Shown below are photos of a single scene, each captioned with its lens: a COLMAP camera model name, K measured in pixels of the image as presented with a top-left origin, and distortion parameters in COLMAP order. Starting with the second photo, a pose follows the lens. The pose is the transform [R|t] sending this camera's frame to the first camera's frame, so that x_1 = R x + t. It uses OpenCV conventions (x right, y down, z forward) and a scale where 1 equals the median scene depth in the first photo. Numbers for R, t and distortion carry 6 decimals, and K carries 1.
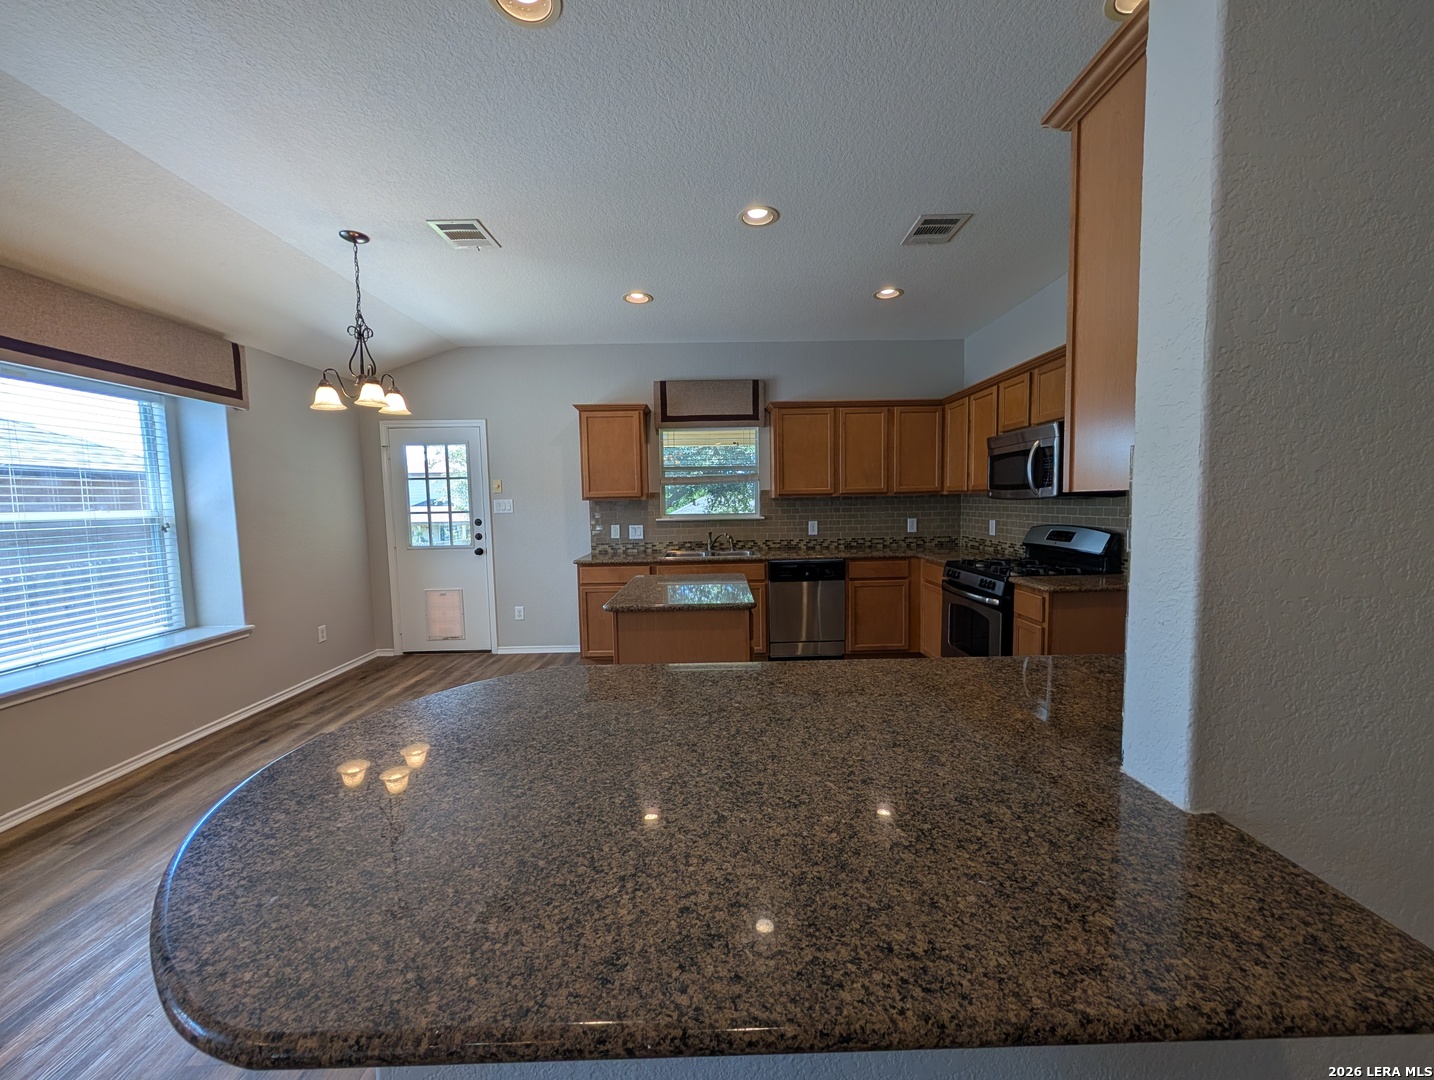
lens RADIAL K [[542.8, 0, 719.4], [0, 542.8, 541.1], [0, 0, 1]] dist [0.000312, 0.000193]
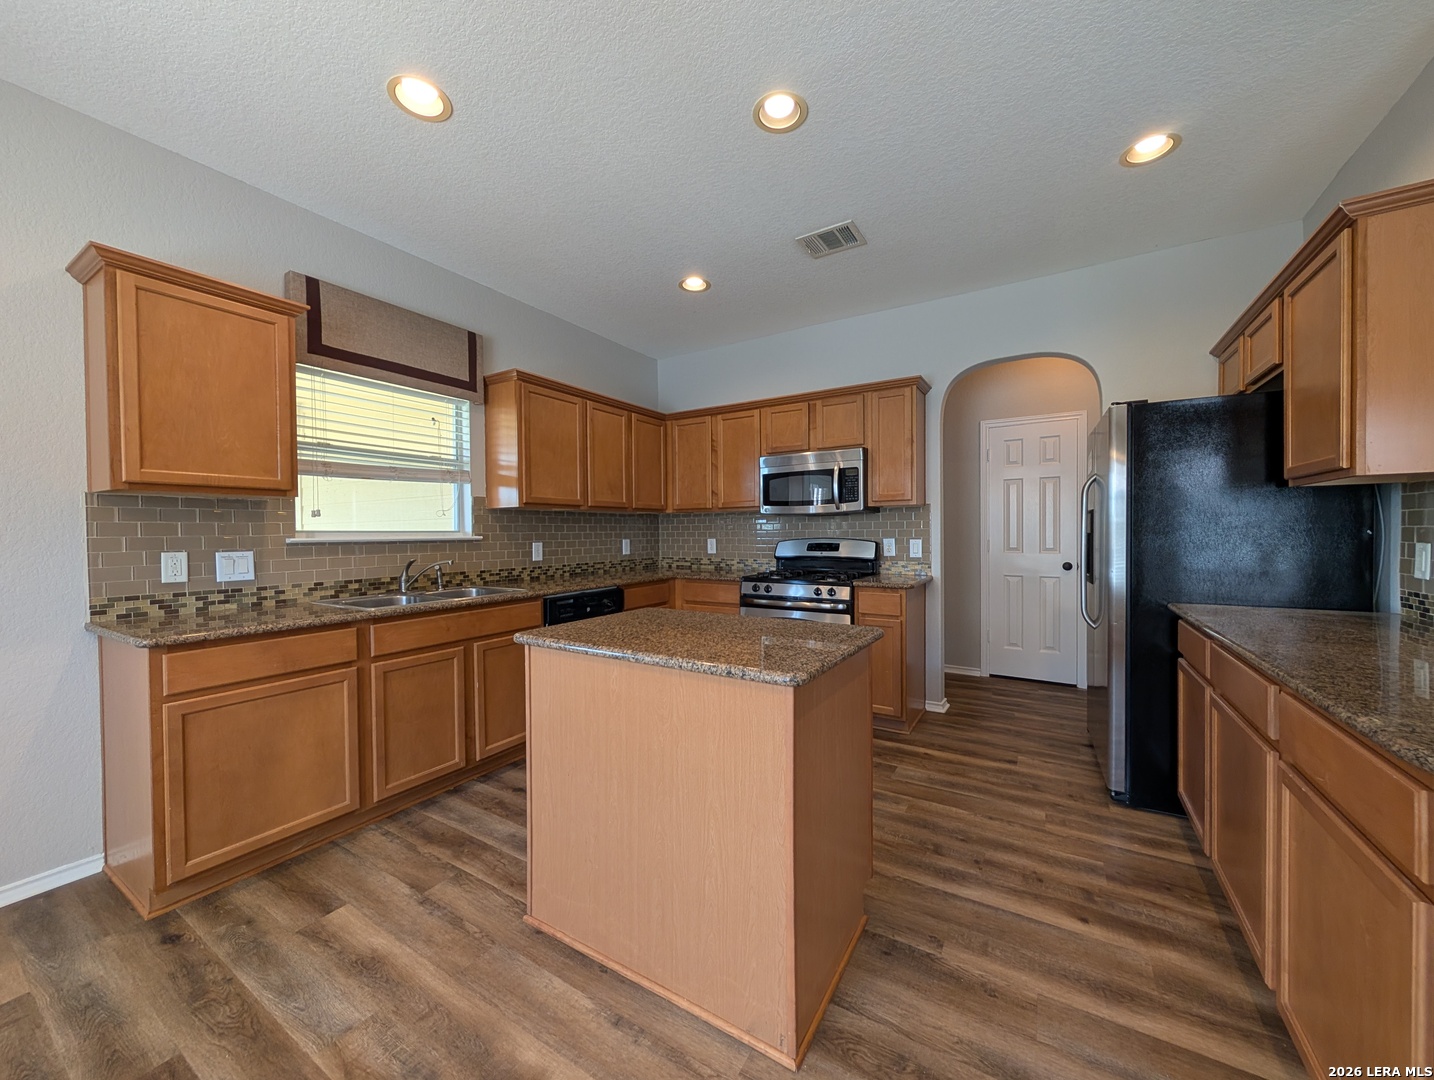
lens RADIAL K [[542.8, 0, 719.4], [0, 542.8, 541.1], [0, 0, 1]] dist [0.000312, 0.000193]
pose [[0.534305, -0.000790, 0.845292, -0.347349], [0.063268, 0.997232, -0.039059, 0.006899], [-0.842921, 0.074349, 0.532876, 0.413210]]
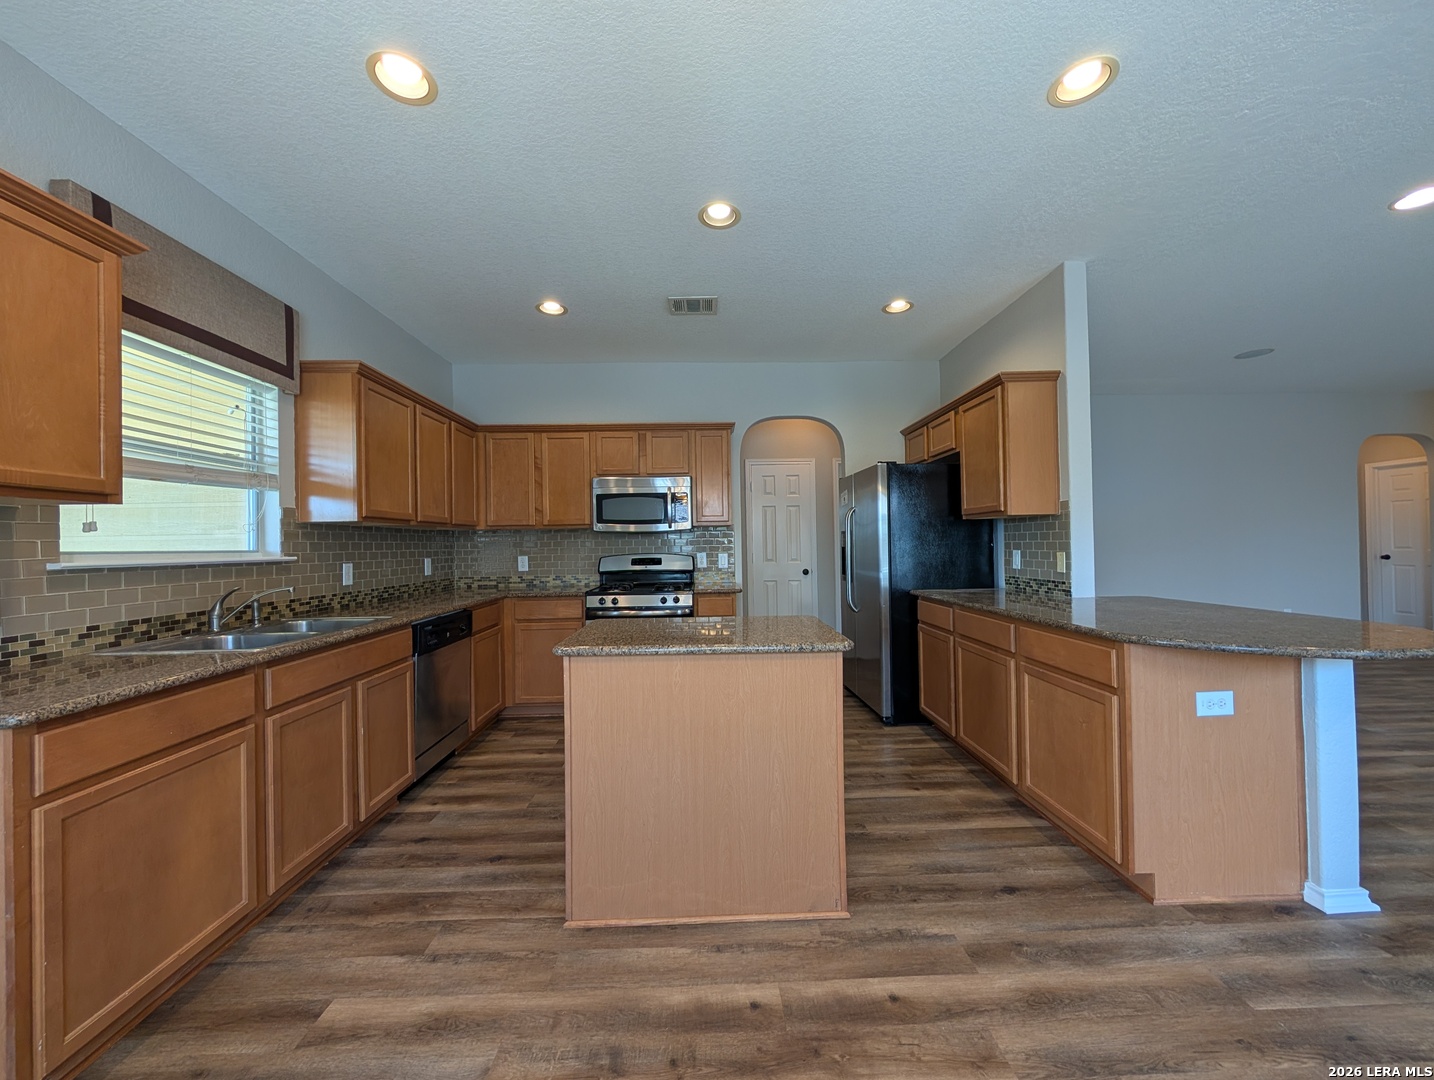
lens RADIAL K [[542.8, 0, 719.4], [0, 542.8, 541.1], [0, 0, 1]] dist [0.000312, 0.000193]
pose [[-0.014028, 0.025134, 0.999586, -0.492914], [0.093231, 0.995362, -0.023719, -0.007890], [-0.995546, 0.092860, -0.016306, 0.615265]]
